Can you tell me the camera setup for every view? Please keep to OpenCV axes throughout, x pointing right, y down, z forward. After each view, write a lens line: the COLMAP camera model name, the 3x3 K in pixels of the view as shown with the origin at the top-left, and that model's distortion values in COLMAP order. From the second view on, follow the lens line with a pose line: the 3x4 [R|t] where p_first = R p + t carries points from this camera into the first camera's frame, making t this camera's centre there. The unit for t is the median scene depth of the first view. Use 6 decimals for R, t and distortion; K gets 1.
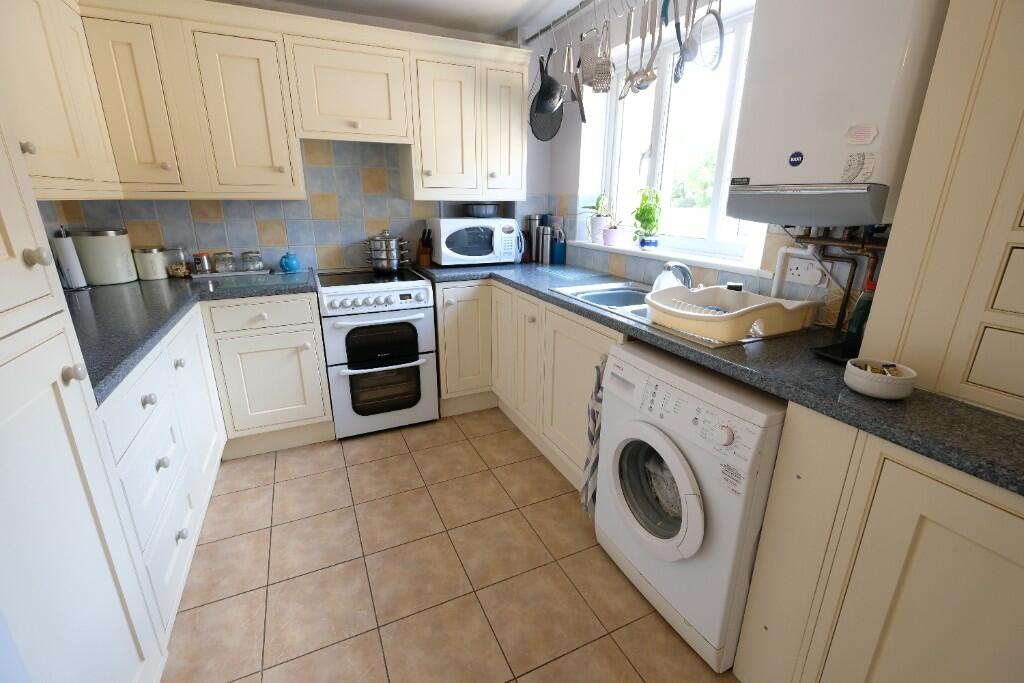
lens RADIAL K [[445.4, 0, 511.3], [0, 445.4, 335.3], [0, 0, 1]] dist [-0.002702, -0.000328]
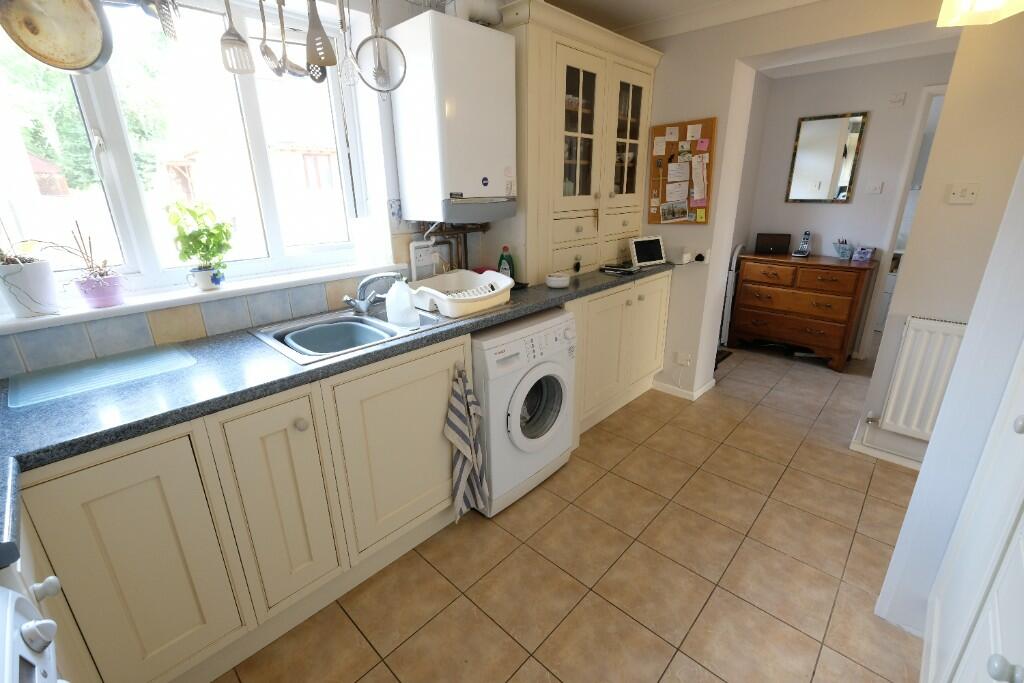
lens RADIAL K [[445.4, 0, 511.3], [0, 445.4, 335.3], [0, 0, 1]] dist [-0.002702, -0.000328]
pose [[-0.364690, -0.292149, 0.884110, -0.765906], [0.286429, 0.868264, 0.405063, -0.418106], [-0.885980, 0.400957, -0.232967, 1.174191]]
